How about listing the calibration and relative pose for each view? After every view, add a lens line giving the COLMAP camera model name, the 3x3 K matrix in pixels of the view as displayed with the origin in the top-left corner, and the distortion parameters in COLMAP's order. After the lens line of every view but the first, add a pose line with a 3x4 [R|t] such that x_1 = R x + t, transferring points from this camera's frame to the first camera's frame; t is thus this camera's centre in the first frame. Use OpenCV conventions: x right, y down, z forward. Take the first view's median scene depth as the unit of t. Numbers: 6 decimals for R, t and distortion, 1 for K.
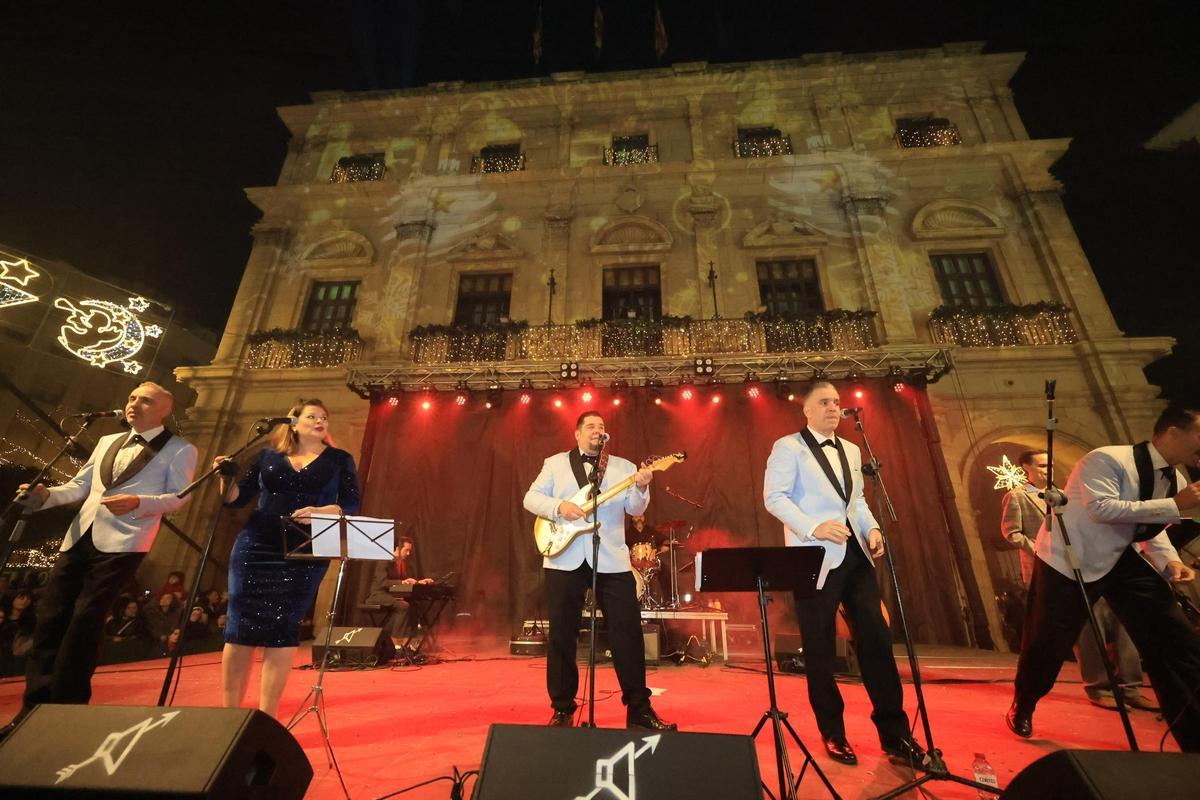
lens RADIAL K [[466.2, 0, 601.3], [0, 466.2, 410.9], [0, 0, 1]] dist [-0.000553, 0.000057]
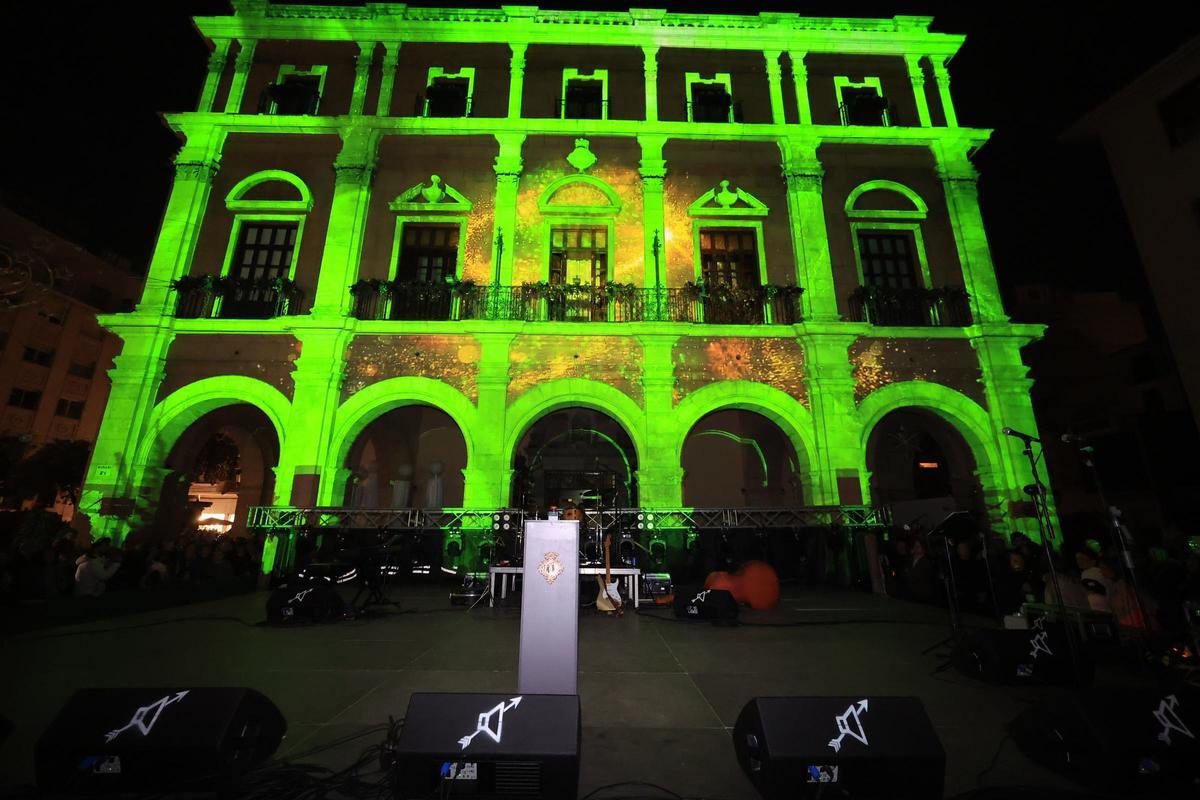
lens RADIAL K [[483.0, 0, 609.3], [0, 483.0, 389.6], [0, 0, 1]] dist [-0.002243, 0.000277]
pose [[0.995100, 0.021541, 0.096503, 0.036465], [-0.031958, 0.993666, 0.107737, -0.080301], [-0.093571, -0.110293, 0.989485, -0.081529]]
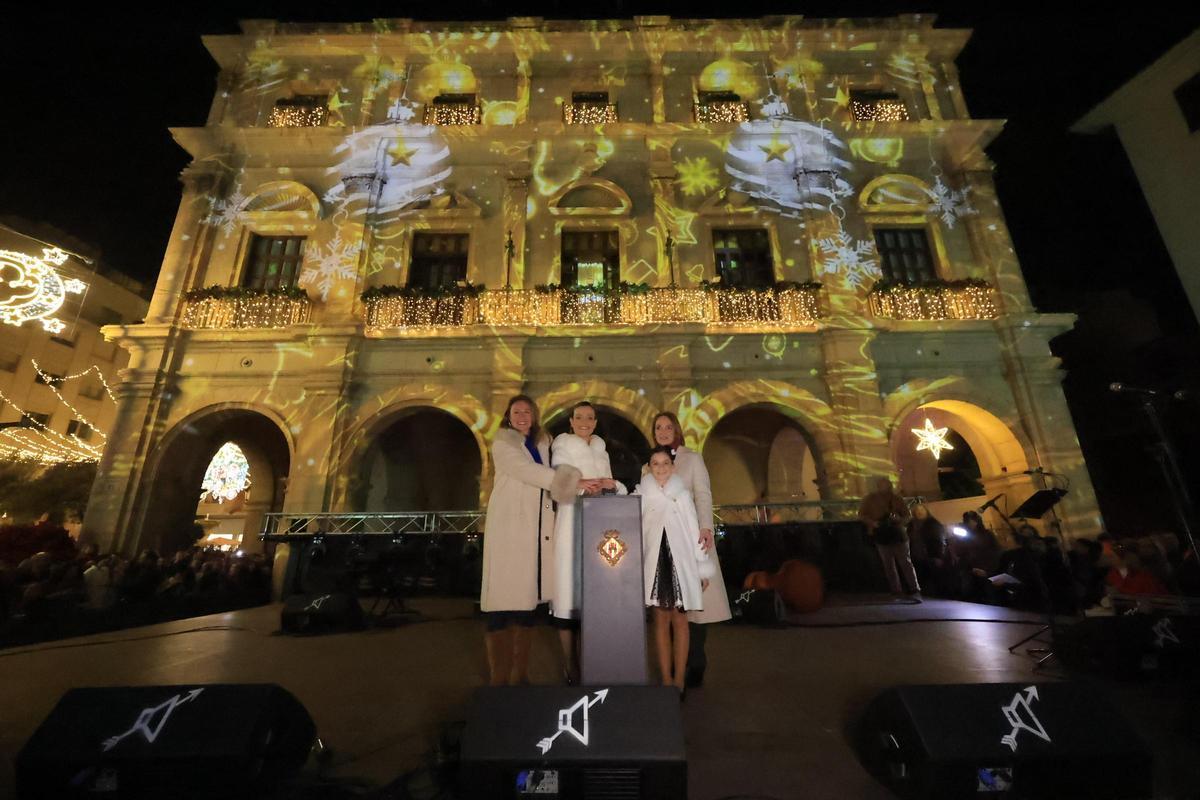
lens RADIAL K [[473.8, 0, 598.7], [0, 473.8, 395.7], [0, 0, 1]] dist [-0.001281, -0.000169]
pose [[0.996488, 0.002314, 0.083709, -0.001803], [-0.008499, 0.997251, 0.073608, -0.032342], [-0.083309, -0.074061, 0.993768, -0.037070]]
